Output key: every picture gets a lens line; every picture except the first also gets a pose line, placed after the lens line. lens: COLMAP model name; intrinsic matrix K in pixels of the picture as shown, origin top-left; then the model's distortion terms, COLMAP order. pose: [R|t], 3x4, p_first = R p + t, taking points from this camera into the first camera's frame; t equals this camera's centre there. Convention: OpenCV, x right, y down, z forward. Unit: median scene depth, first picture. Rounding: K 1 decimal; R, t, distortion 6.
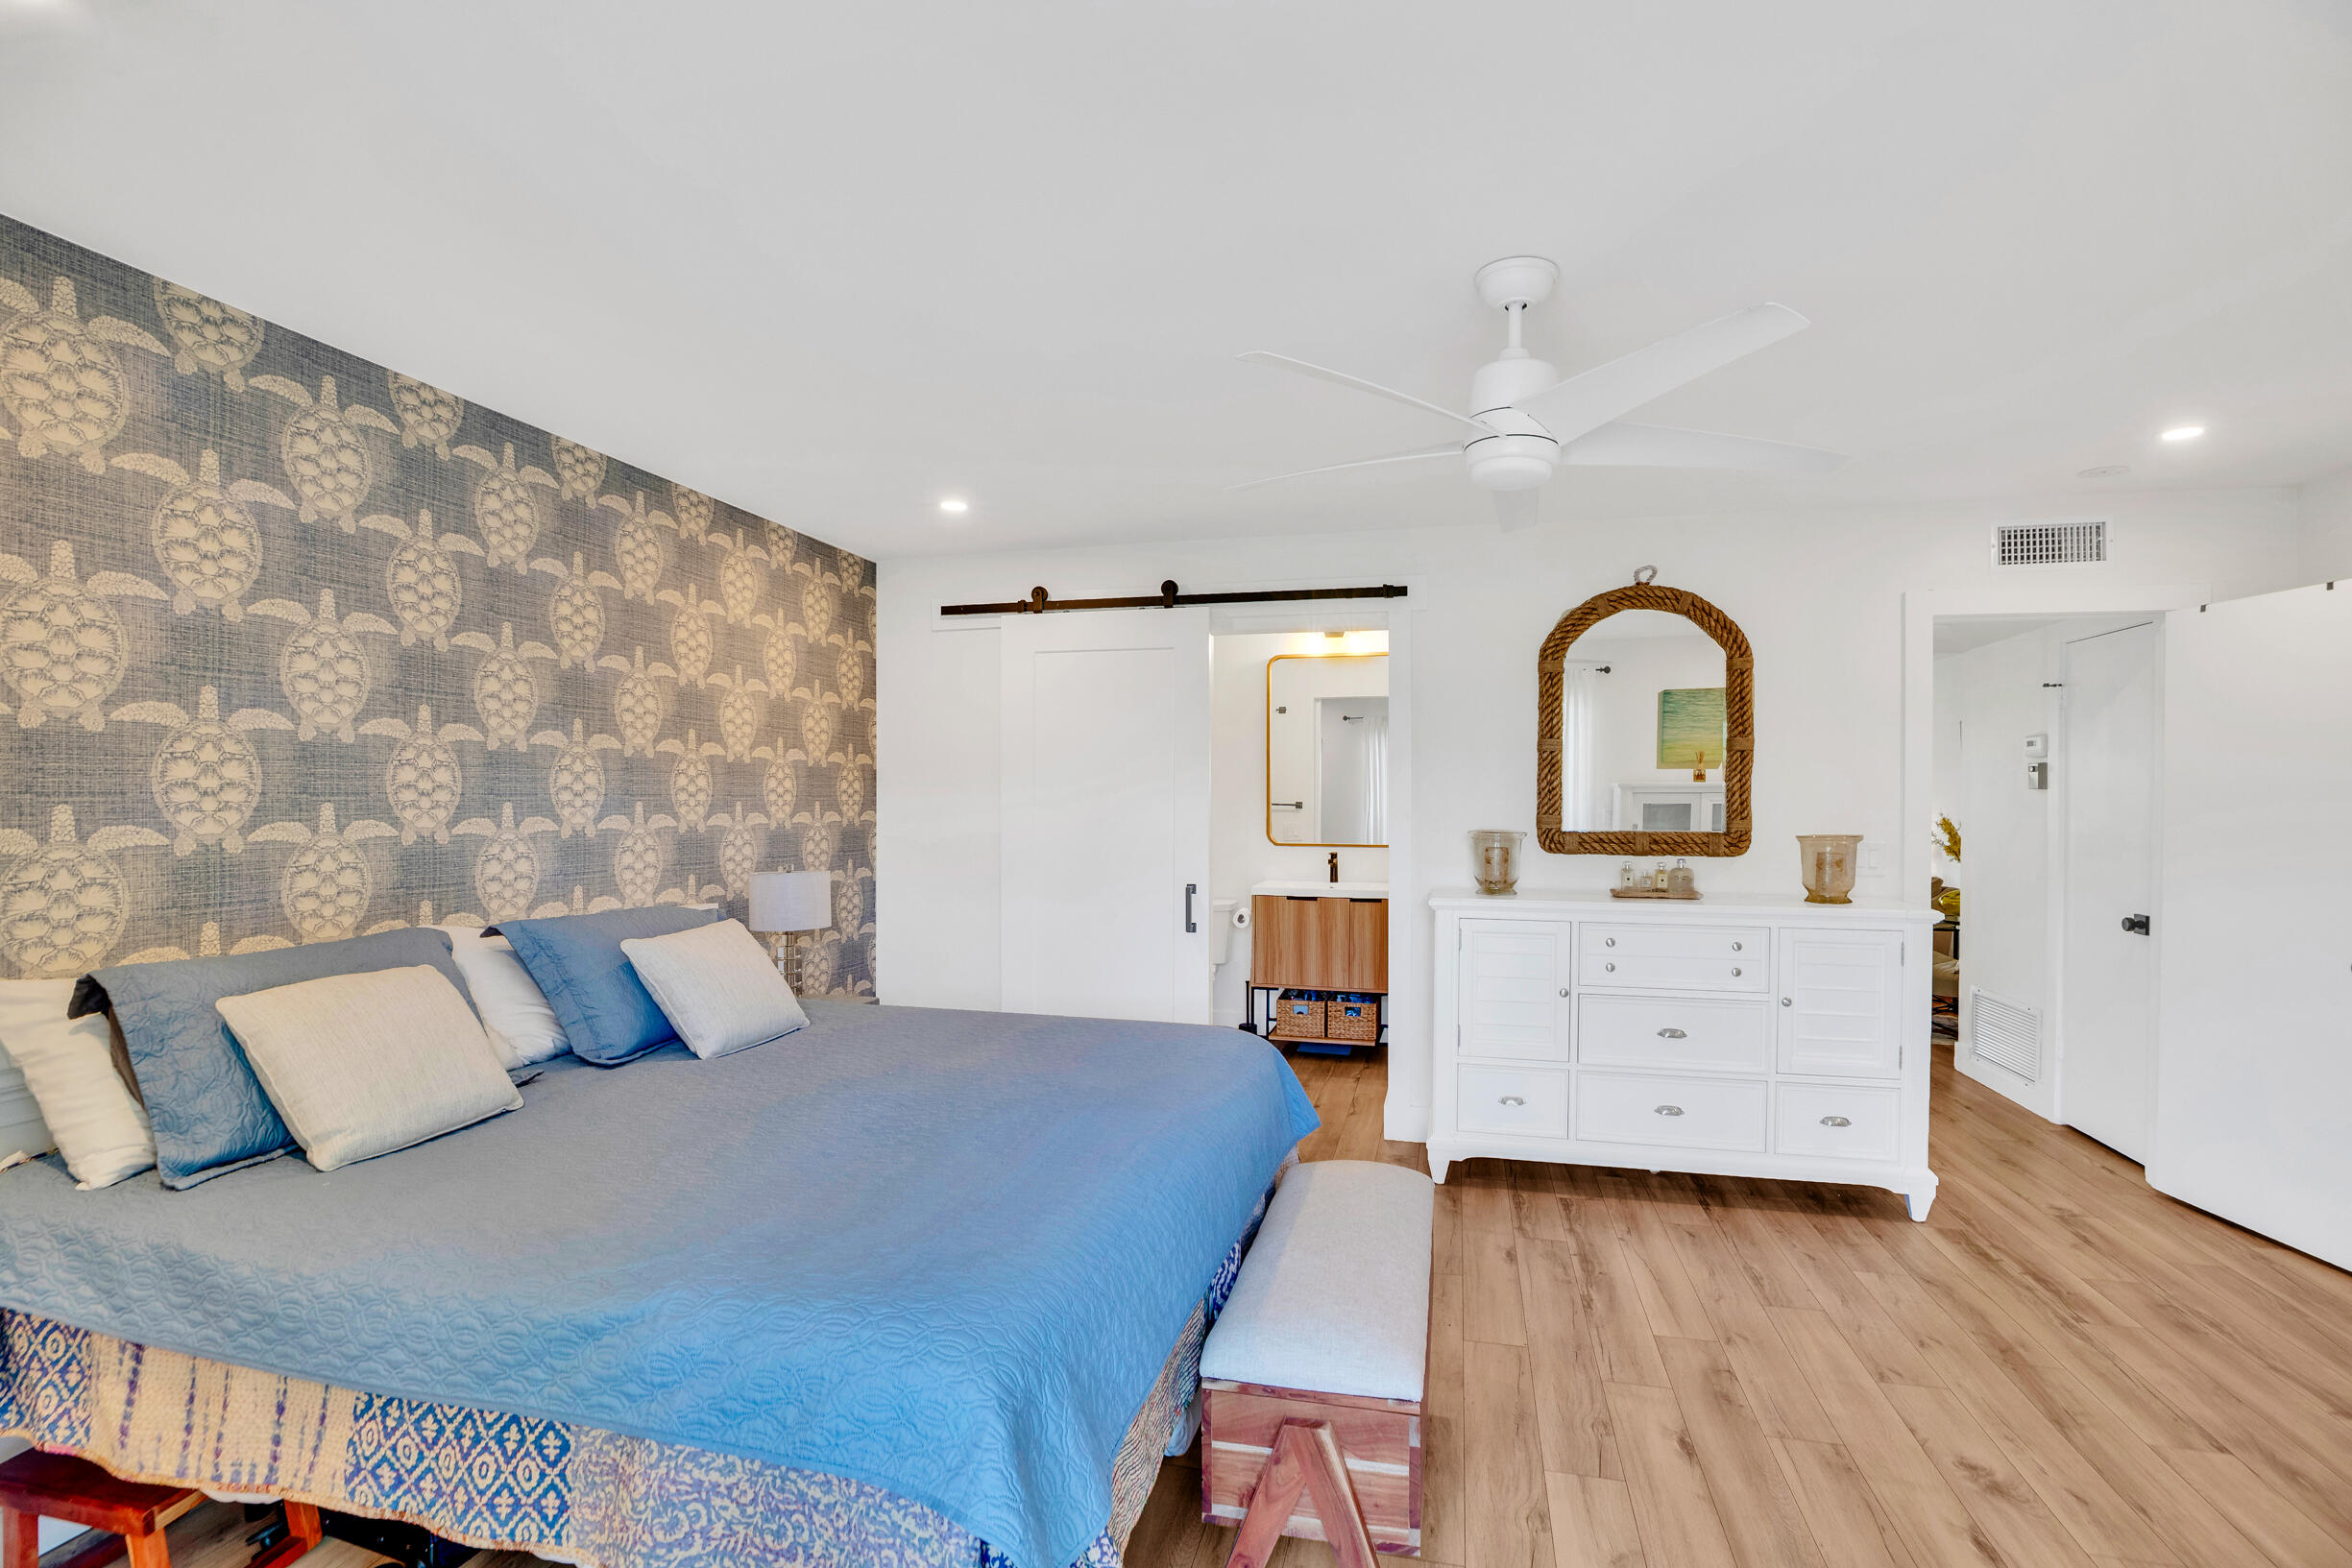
lens RADIAL K [[1084.2, 0, 1196.8], [0, 1084.2, 801.1], [0, 0, 1]] dist [-0.044935, 0.014749]
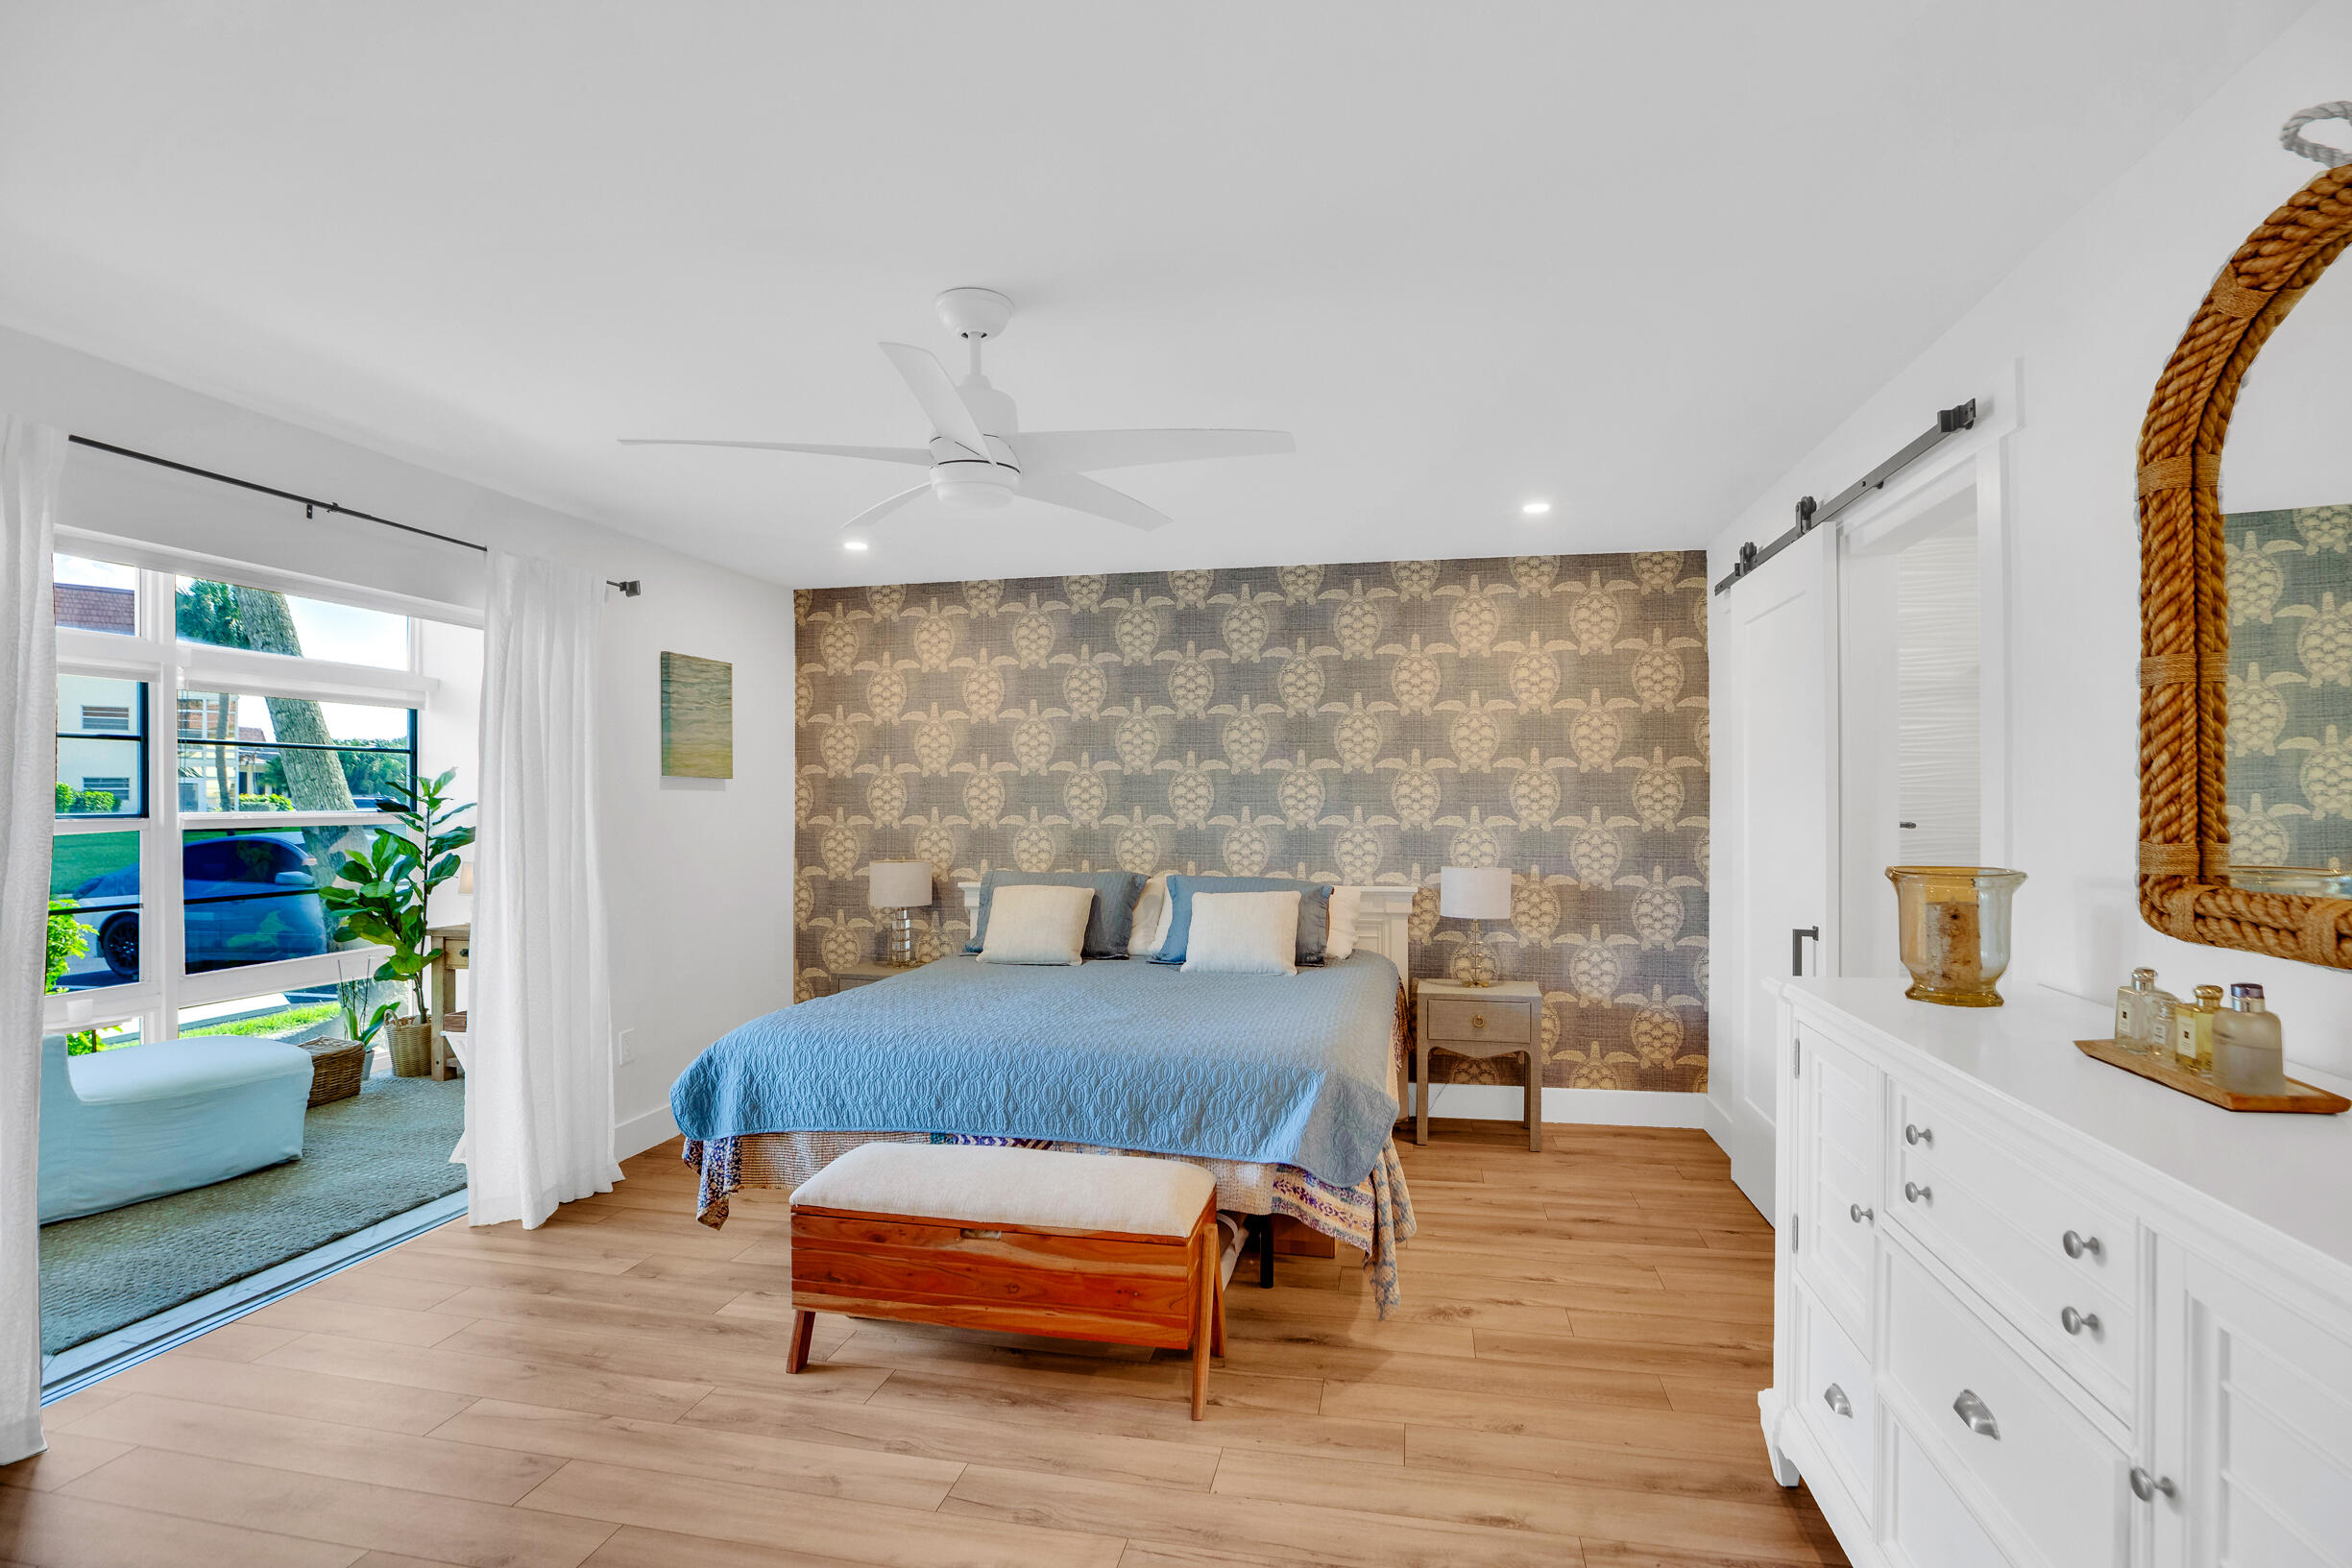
lens RADIAL K [[1084.2, 0, 1196.8], [0, 1084.2, 801.1], [0, 0, 1]] dist [-0.044935, 0.014749]
pose [[0.038225, -0.003142, -0.999264, 0.853452], [-0.002063, 0.999993, -0.003224, -0.000668], [0.999267, 0.002184, 0.038218, 0.741635]]
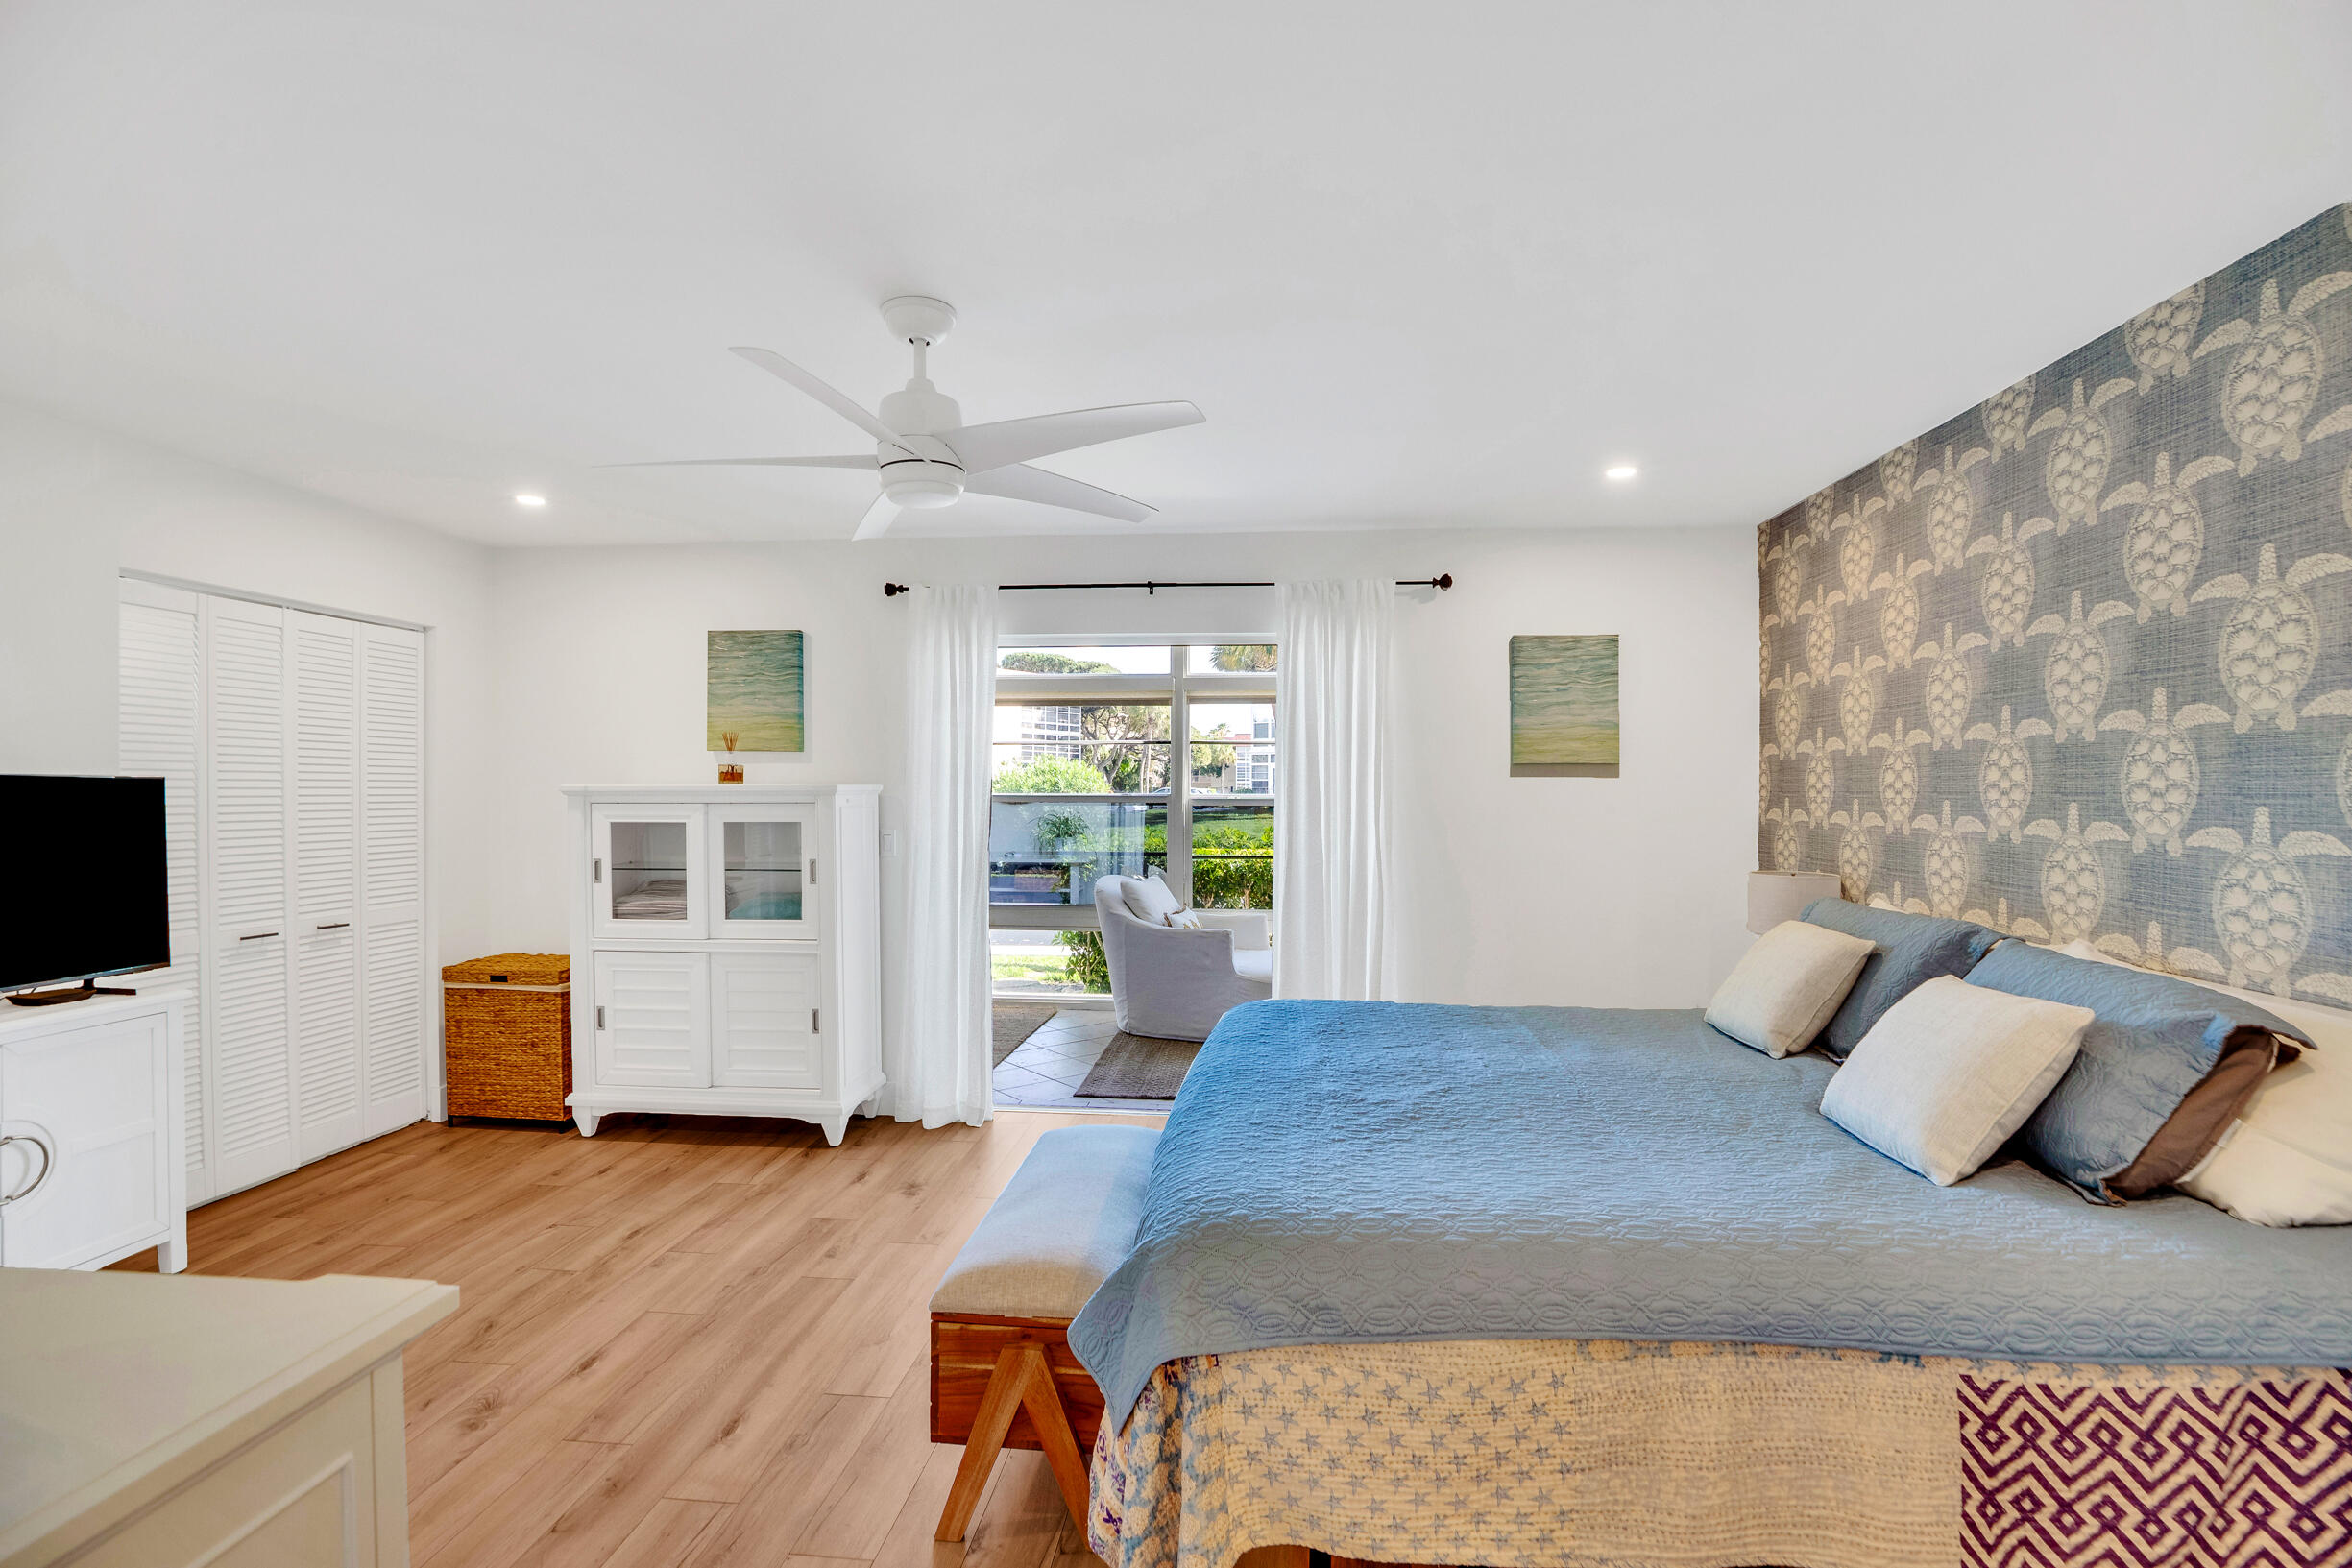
lens RADIAL K [[1084.2, 0, 1196.8], [0, 1084.2, 801.1], [0, 0, 1]] dist [-0.044935, 0.014749]
pose [[-0.988144, -0.004515, -0.153462, 0.116685], [-0.007313, 0.999817, 0.017672, -0.008082], [0.153354, 0.018585, -0.987997, 1.343685]]
